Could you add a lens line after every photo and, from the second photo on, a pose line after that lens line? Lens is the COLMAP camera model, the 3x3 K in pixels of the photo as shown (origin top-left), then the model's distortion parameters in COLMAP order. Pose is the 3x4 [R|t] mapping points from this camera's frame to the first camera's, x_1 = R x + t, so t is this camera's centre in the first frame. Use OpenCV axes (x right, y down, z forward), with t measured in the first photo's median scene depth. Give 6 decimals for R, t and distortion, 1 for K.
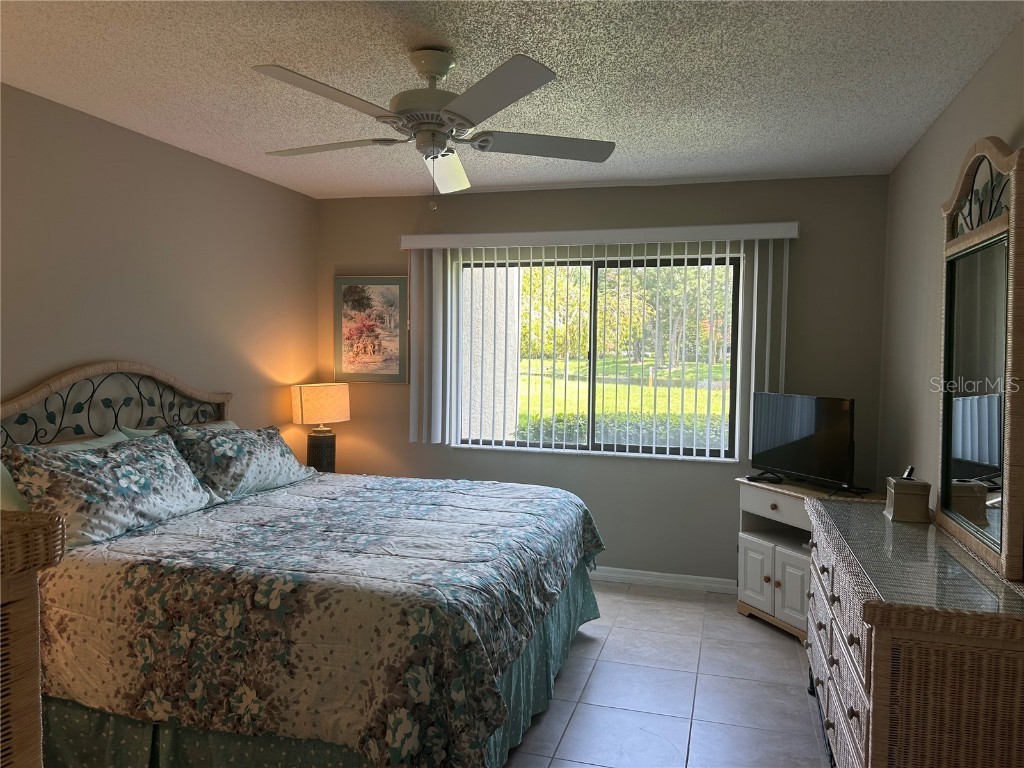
lens RADIAL K [[767.7, 0, 509.7], [0, 767.7, 385.0], [0, 0, 1]] dist [0.058281, -0.066641]
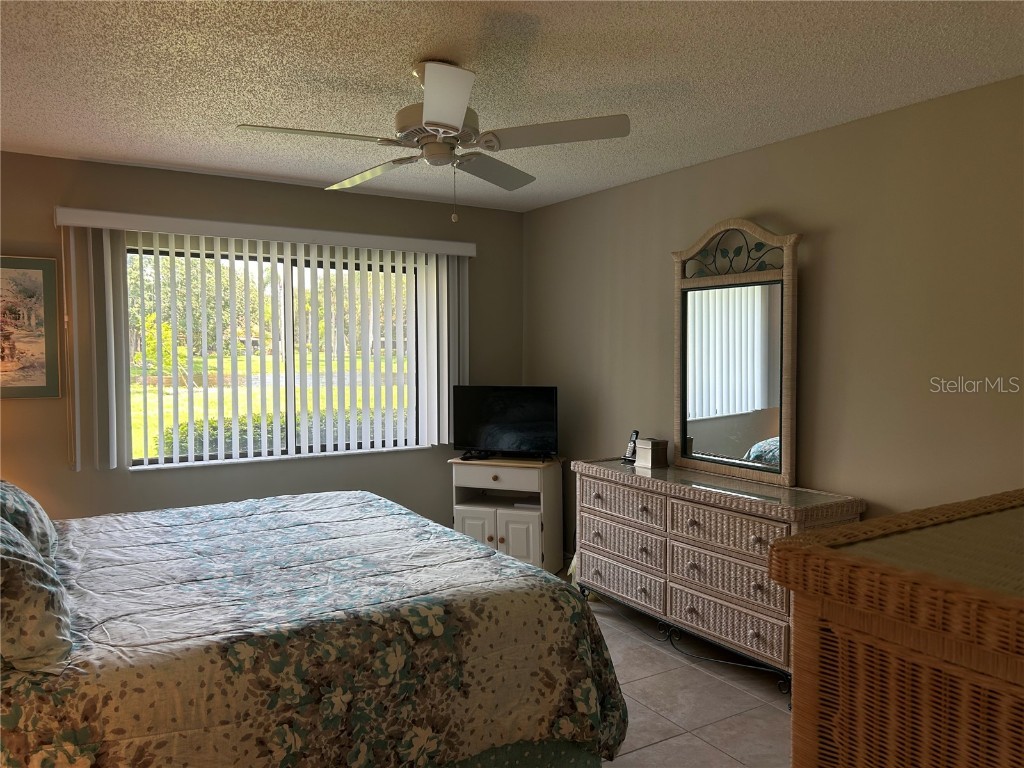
lens RADIAL K [[767.7, 0, 509.3], [0, 767.7, 386.2], [0, 0, 1]] dist [0.058281, -0.066641]
pose [[0.669025, -0.050108, 0.741549, -0.874230], [0.040400, 0.998701, 0.031035, -0.040092], [-0.742141, 0.009196, 0.670181, 0.276807]]
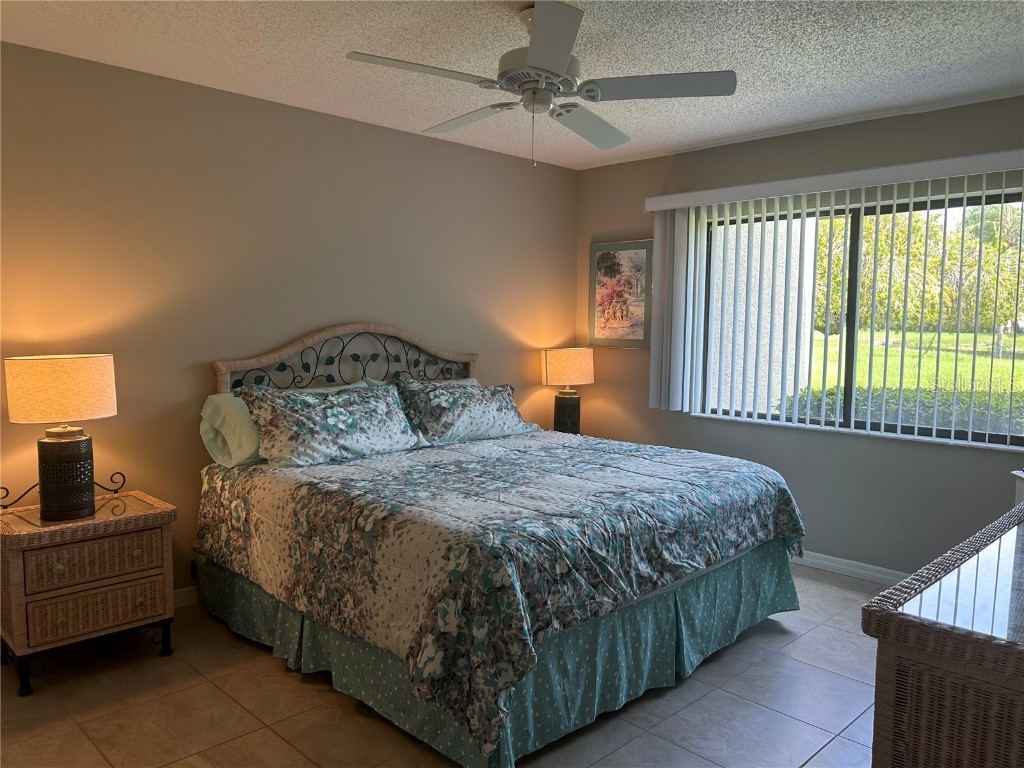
lens RADIAL K [[767.7, 0, 513.3], [0, 767.7, 378.1], [0, 0, 1]] dist [0.058281, -0.066641]
pose [[0.875261, 0.031022, -0.482655, 0.401549], [-0.019789, 0.999402, 0.028349, 0.023638], [0.483246, -0.015262, 0.875352, 0.100113]]
